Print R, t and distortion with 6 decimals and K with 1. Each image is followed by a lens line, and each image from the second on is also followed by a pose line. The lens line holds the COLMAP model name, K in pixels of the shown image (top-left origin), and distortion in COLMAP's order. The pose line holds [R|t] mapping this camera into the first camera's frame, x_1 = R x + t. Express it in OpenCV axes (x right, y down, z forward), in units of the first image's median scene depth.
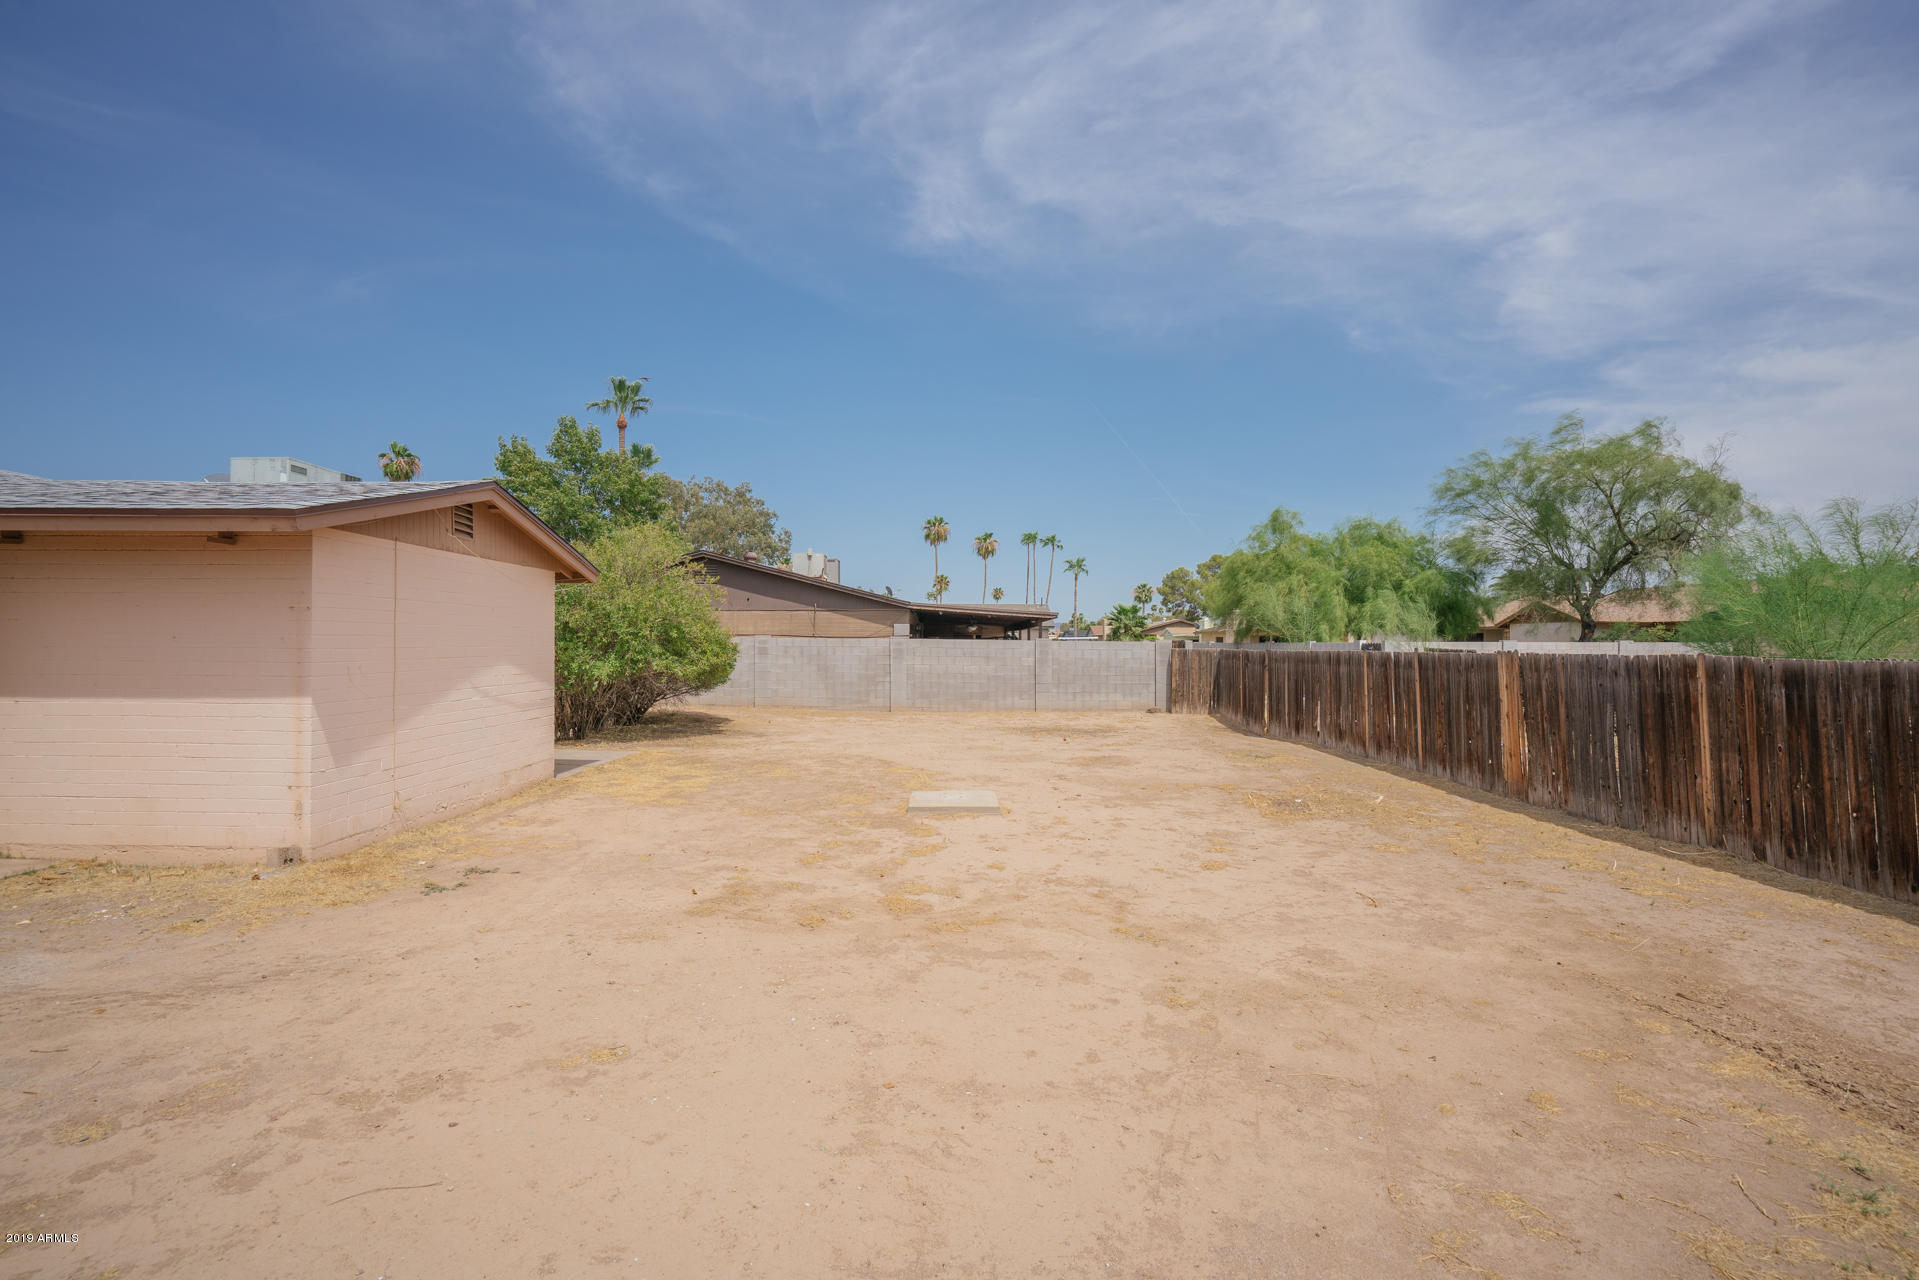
lens RADIAL K [[896.2, 0, 962.4], [0, 896.2, 638.7], [0, 0, 1]] dist [-0.044817, 0.011942]
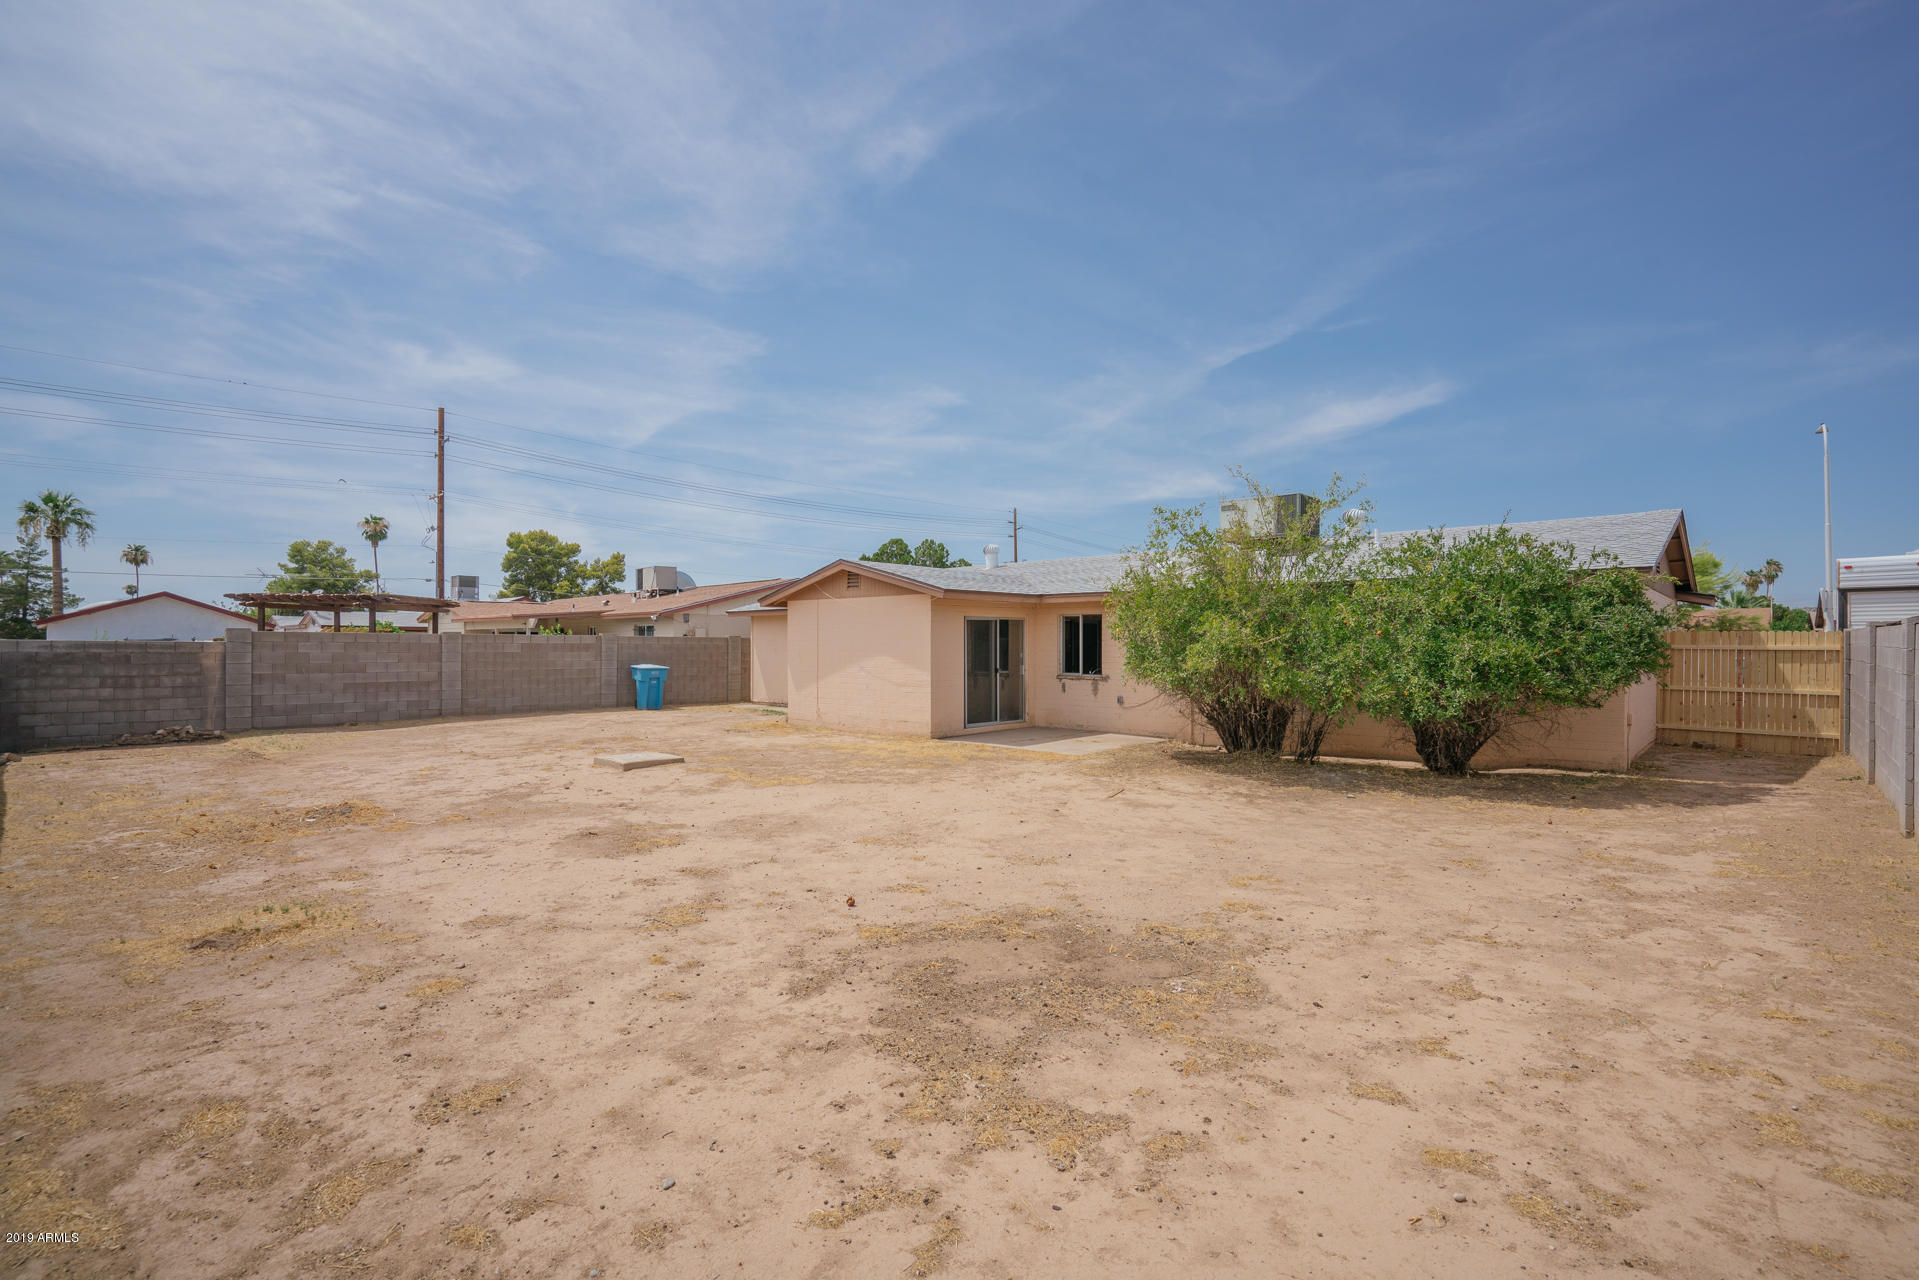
lens RADIAL K [[896.2, 0, 951.0], [0, 896.2, 635.4], [0, 0, 1]] dist [-0.044817, 0.011942]
pose [[-0.706504, -0.013768, -0.707575, 0.264855], [-0.003692, 0.999869, -0.015769, 0.005580], [0.707699, -0.008529, -0.706462, 0.969675]]
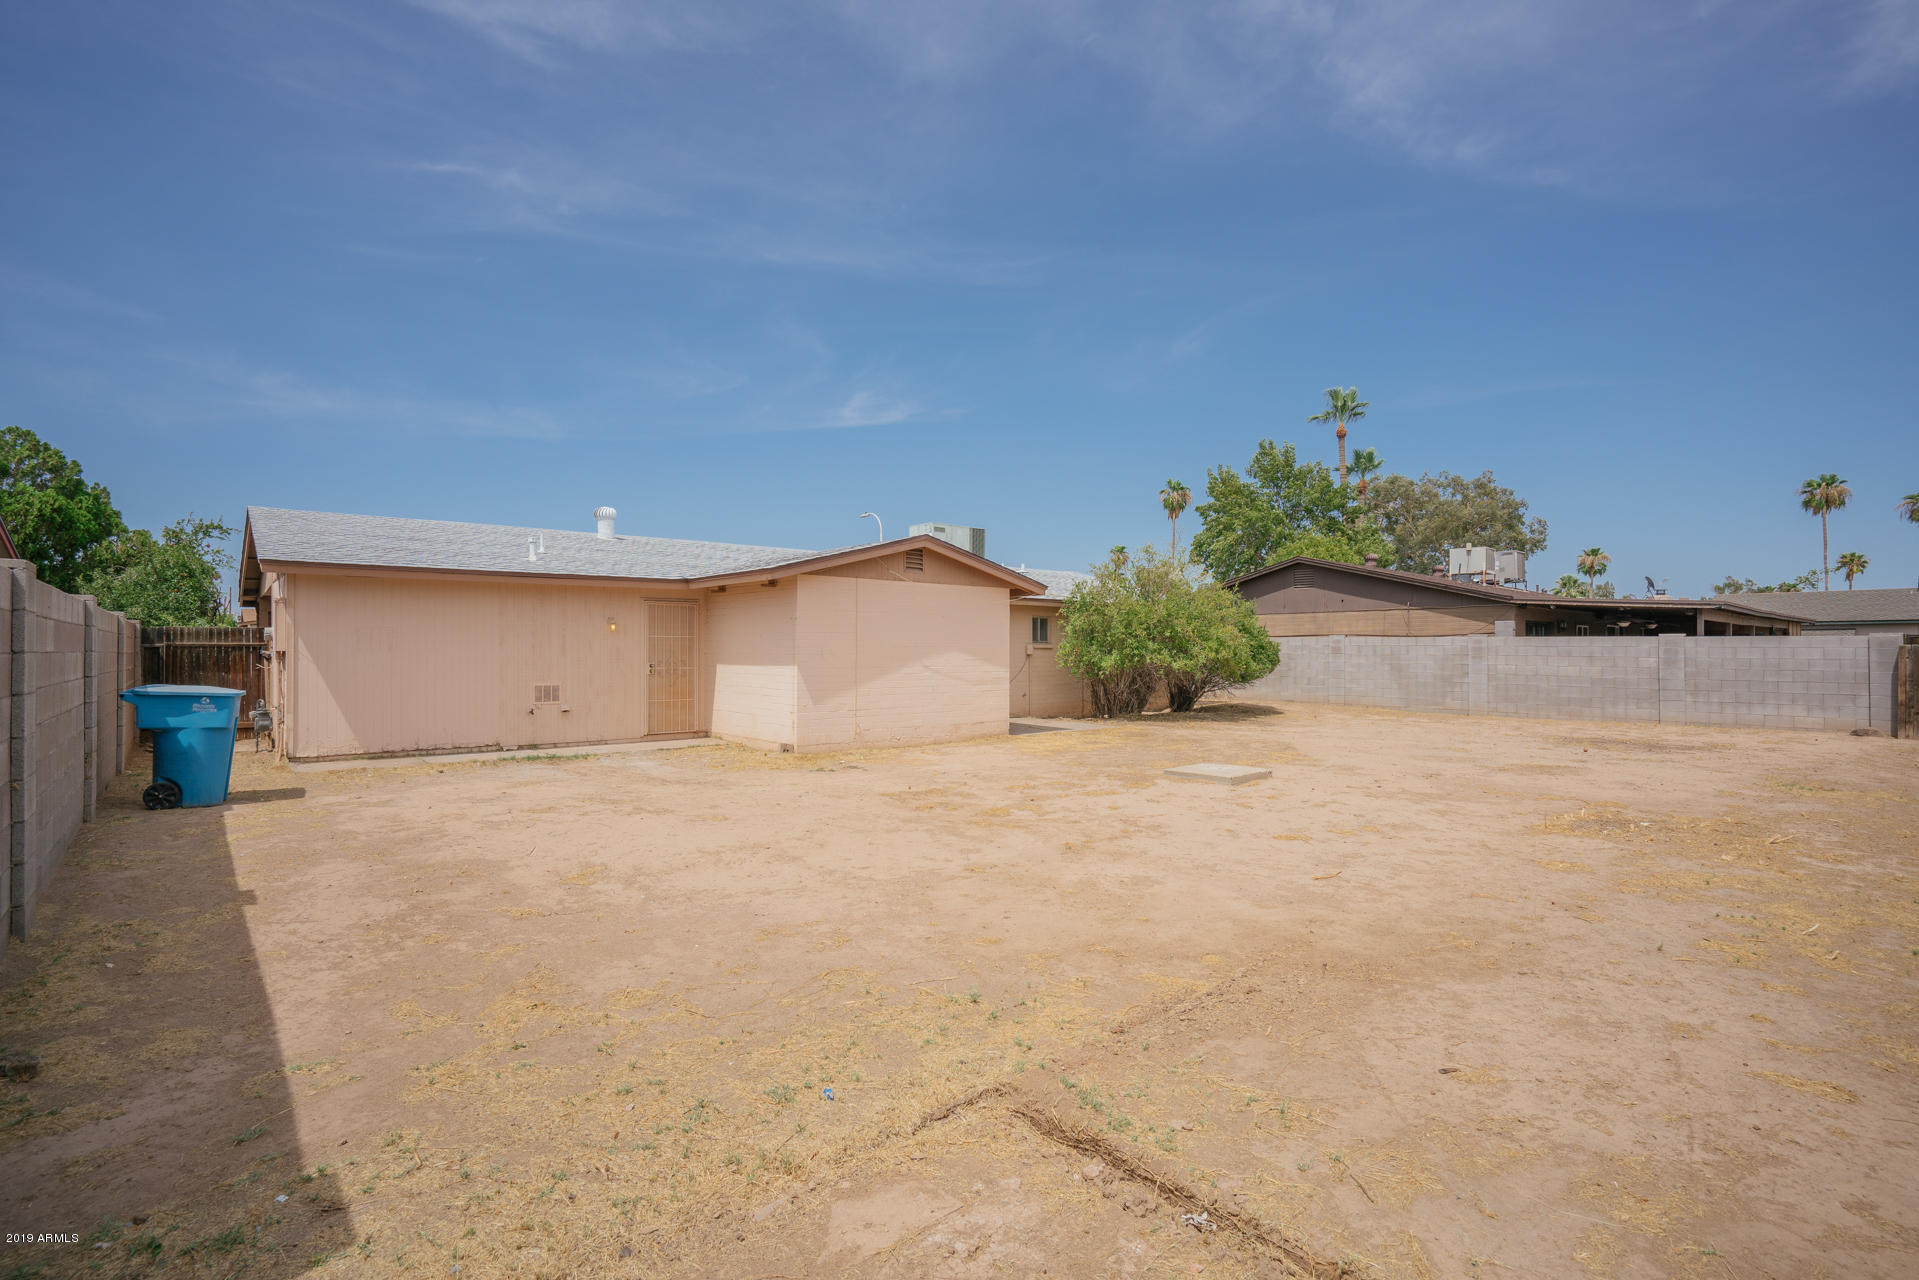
lens RADIAL K [[896.2, 0, 959.6], [0, 896.2, 640.1], [0, 0, 1]] dist [-0.044817, 0.011942]
pose [[0.654843, -0.011110, -0.755683, 0.265972], [0.005742, 0.999936, -0.009725, 0.009310], [0.755743, 0.002029, 0.654865, 0.002464]]
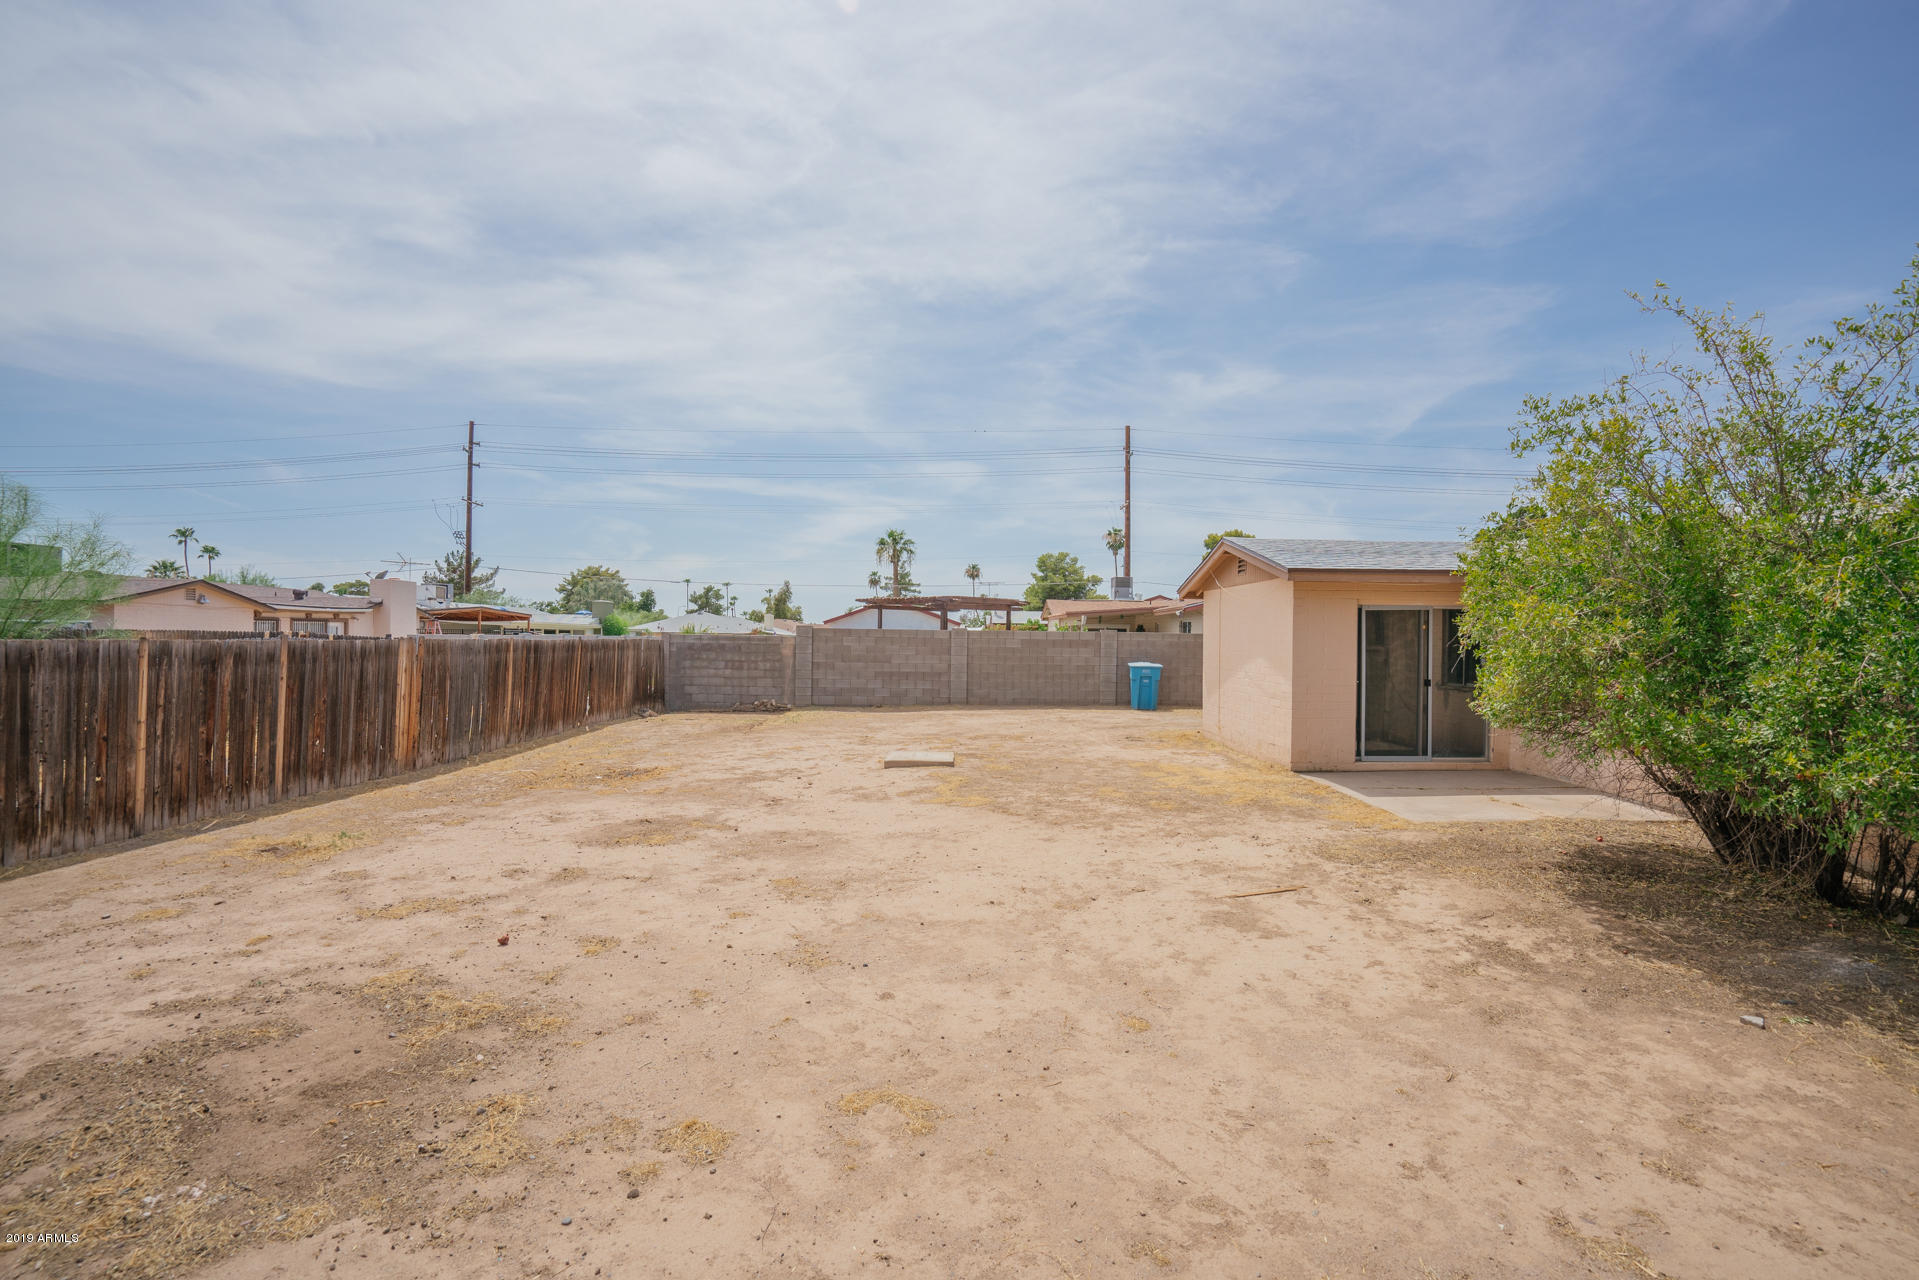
lens RADIAL K [[896.2, 0, 965.9], [0, 896.2, 629.5], [0, 0, 1]] dist [-0.044817, 0.011942]
pose [[-0.999345, -0.015504, 0.032697, -0.047011], [-0.015896, 0.999805, -0.011742, 0.002996], [-0.032509, -0.012254, -0.999396, 0.980783]]
